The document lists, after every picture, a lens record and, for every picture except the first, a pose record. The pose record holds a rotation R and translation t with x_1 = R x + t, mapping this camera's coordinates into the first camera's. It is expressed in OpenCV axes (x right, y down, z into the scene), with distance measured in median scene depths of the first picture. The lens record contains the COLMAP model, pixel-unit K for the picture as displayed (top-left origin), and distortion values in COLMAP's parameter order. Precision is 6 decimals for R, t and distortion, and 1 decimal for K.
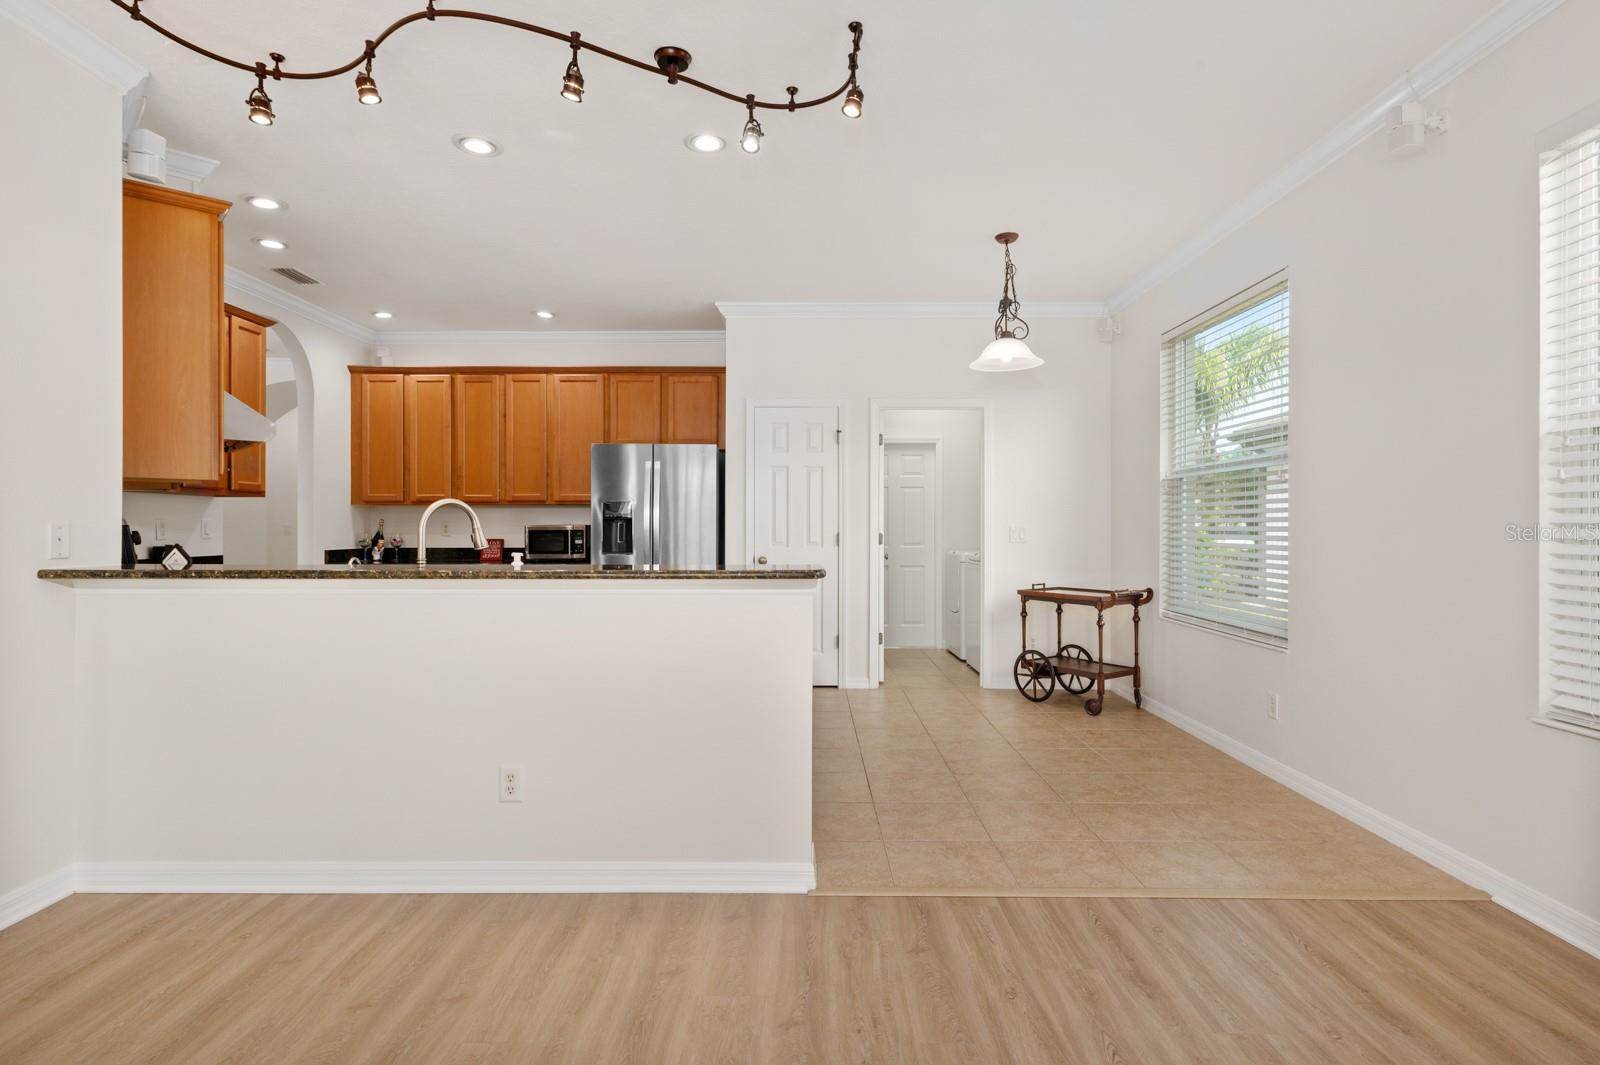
lens RADIAL K [[790.4, 0, 804.2], [0, 790.4, 526.5], [0, 0, 1]] dist [0.010377, -0.001326]
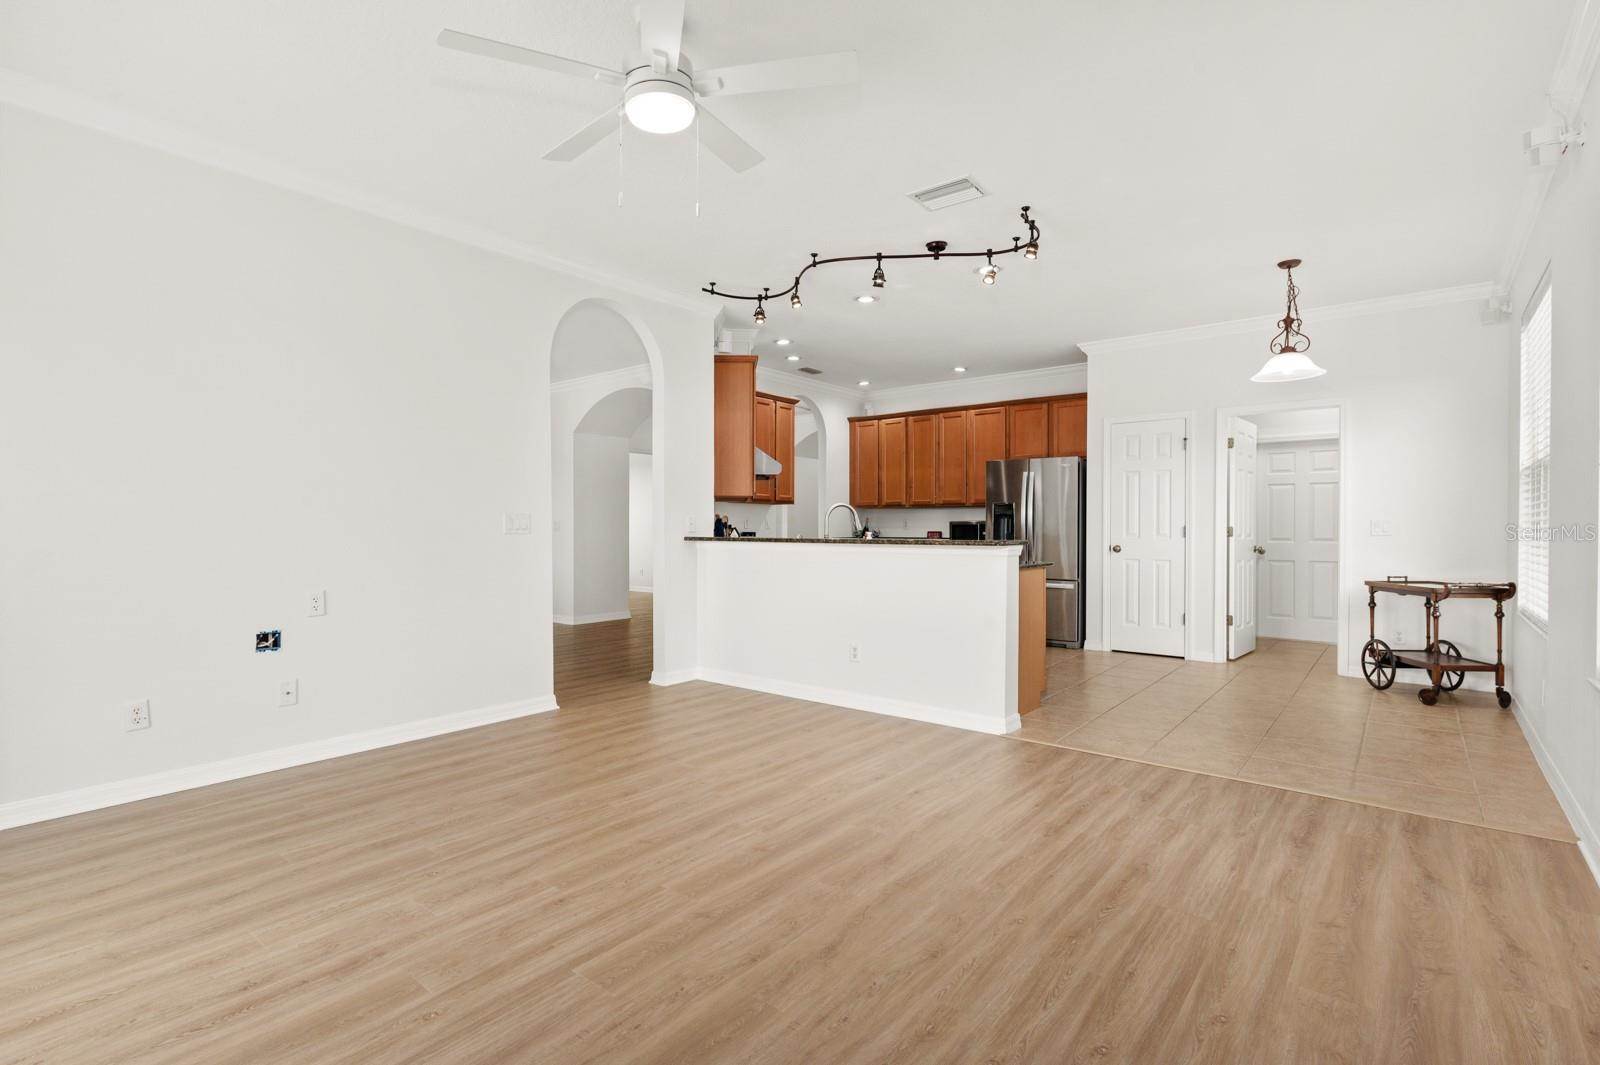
lens RADIAL K [[761.8, 0, 802.7], [0, 761.8, 537.2], [0, 0, 1]] dist [0.009651, -0.001092]
pose [[0.782880, 0.009129, -0.622106, 0.362075], [-0.002869, 0.999935, 0.011063, 0.016253], [0.622166, -0.006877, 0.782855, -0.274735]]
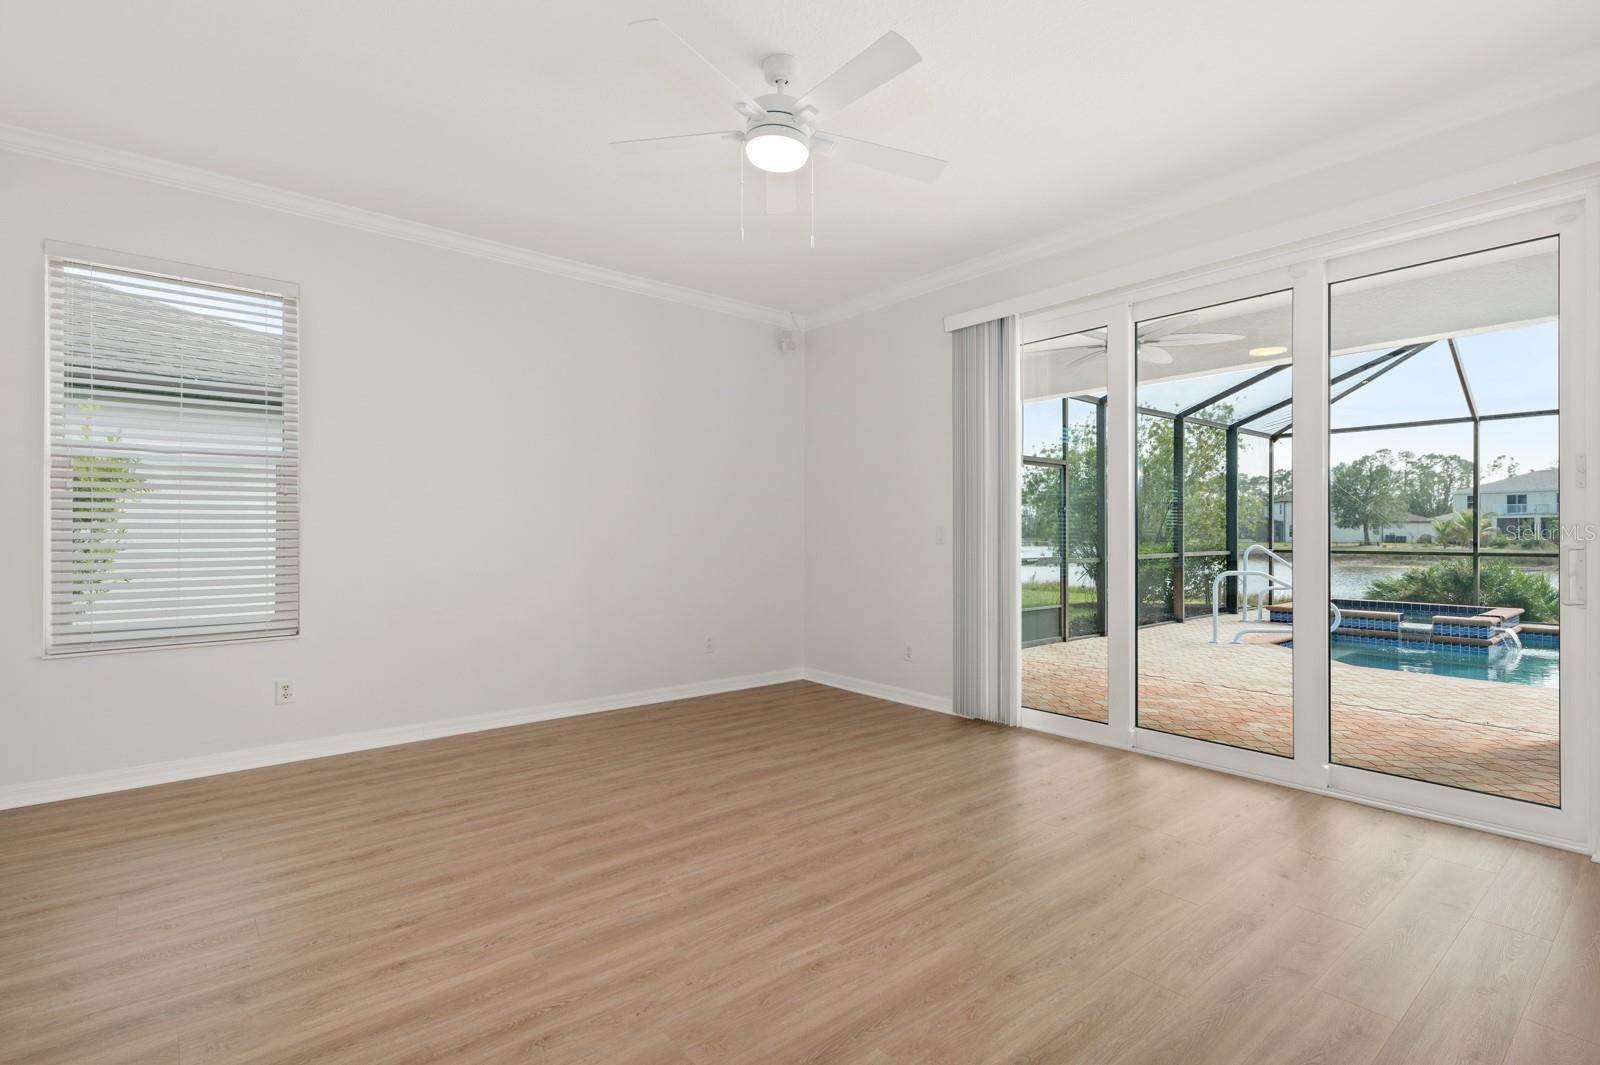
lens RADIAL K [[761.8, 0, 798.7], [0, 761.8, 533.0], [0, 0, 1]] dist [0.009651, -0.001092]
pose [[-0.643724, 0.000658, 0.765257, -0.491827], [0.002462, 0.999996, 0.001211, 0.012294], [-0.765253, 0.002664, -0.643724, 0.431958]]
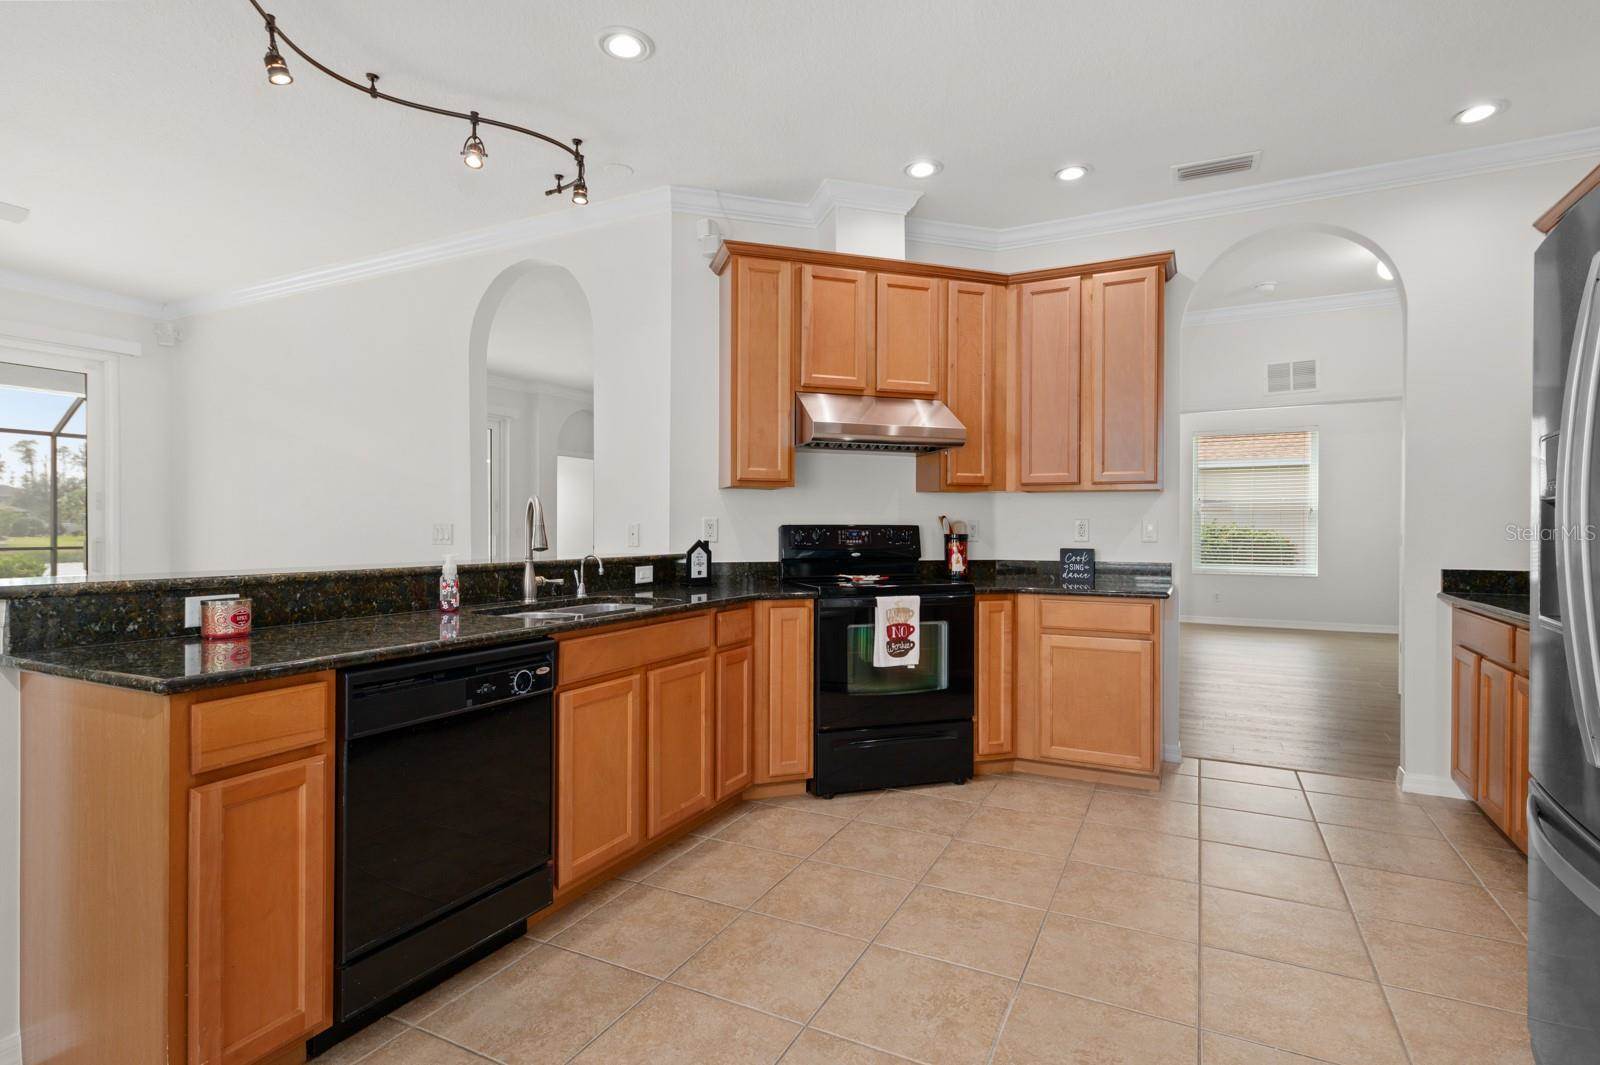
lens RADIAL K [[790.4, 0, 808.7], [0, 790.4, 532.1], [0, 0, 1]] dist [0.010377, -0.001326]
pose [[-0.447499, 0.006170, -0.894263, 0.152800], [-0.001868, 0.999968, 0.007834, -0.001021], [0.894282, 0.005176, -0.447473, 1.053589]]
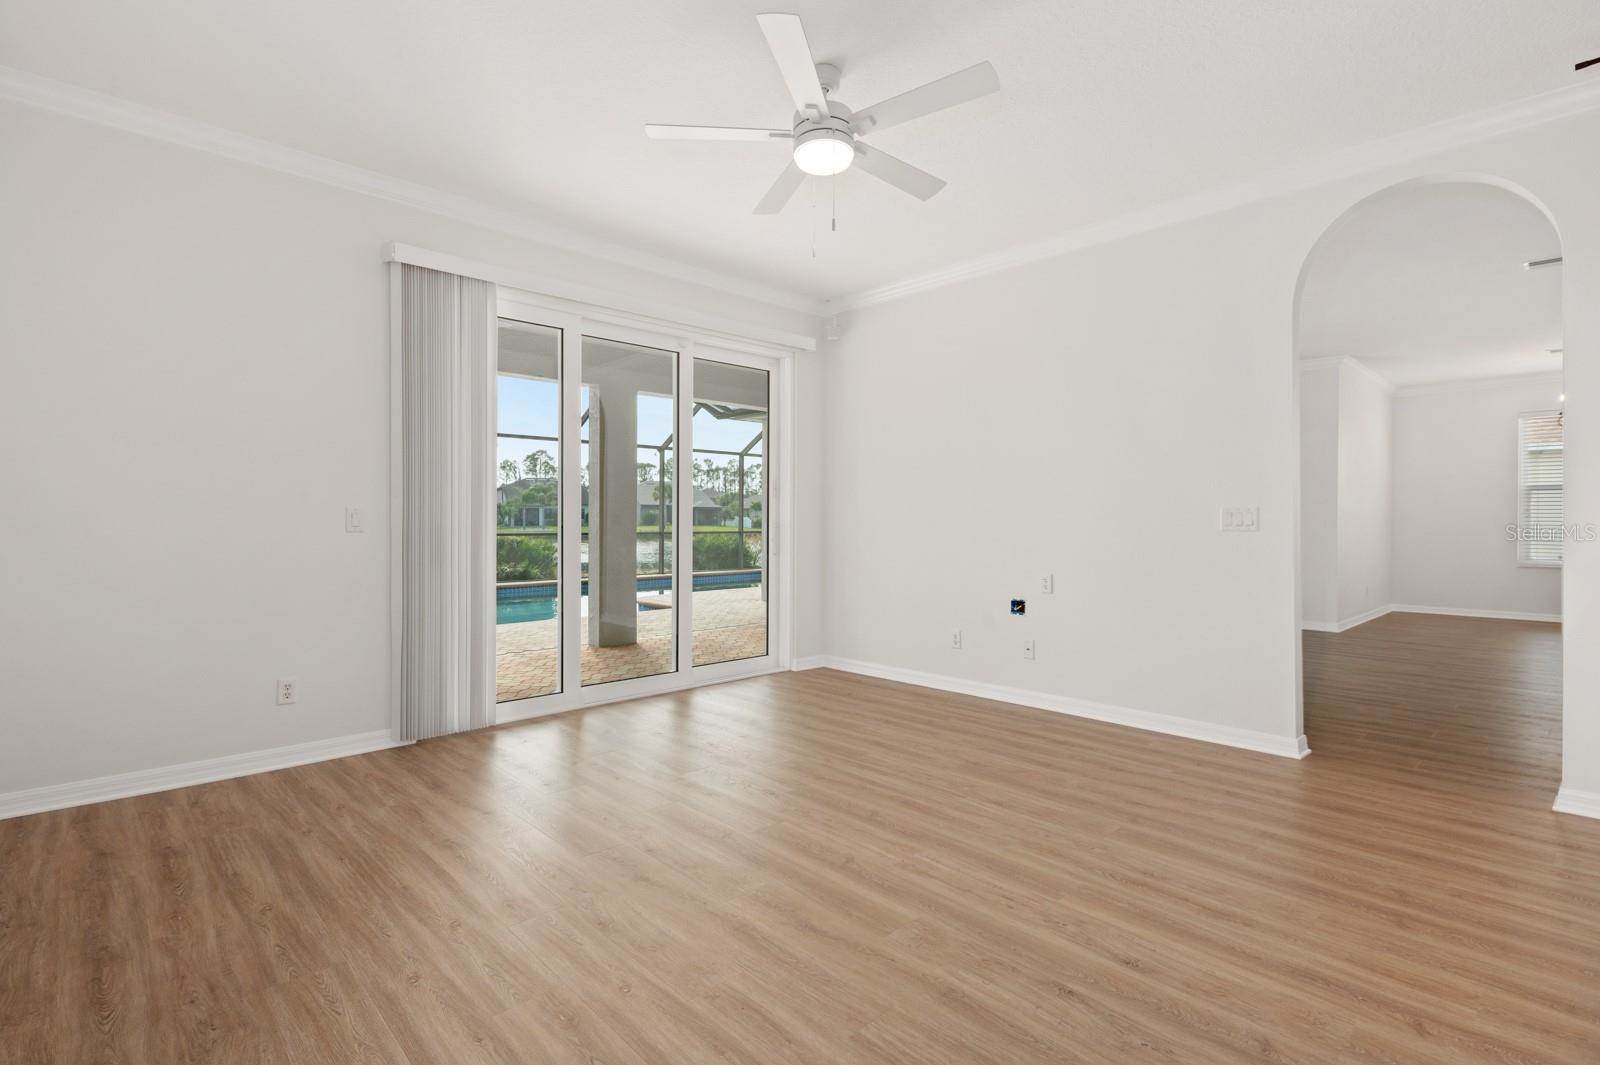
lens RADIAL K [[761.8, 0, 808.3], [0, 761.8, 530.6], [0, 0, 1]] dist [0.009651, -0.001092]
pose [[-0.717579, 0.007743, -0.696434, 0.382248], [-0.005107, 0.999853, 0.016378, 0.012358], [0.696458, 0.015310, -0.717434, 0.500247]]
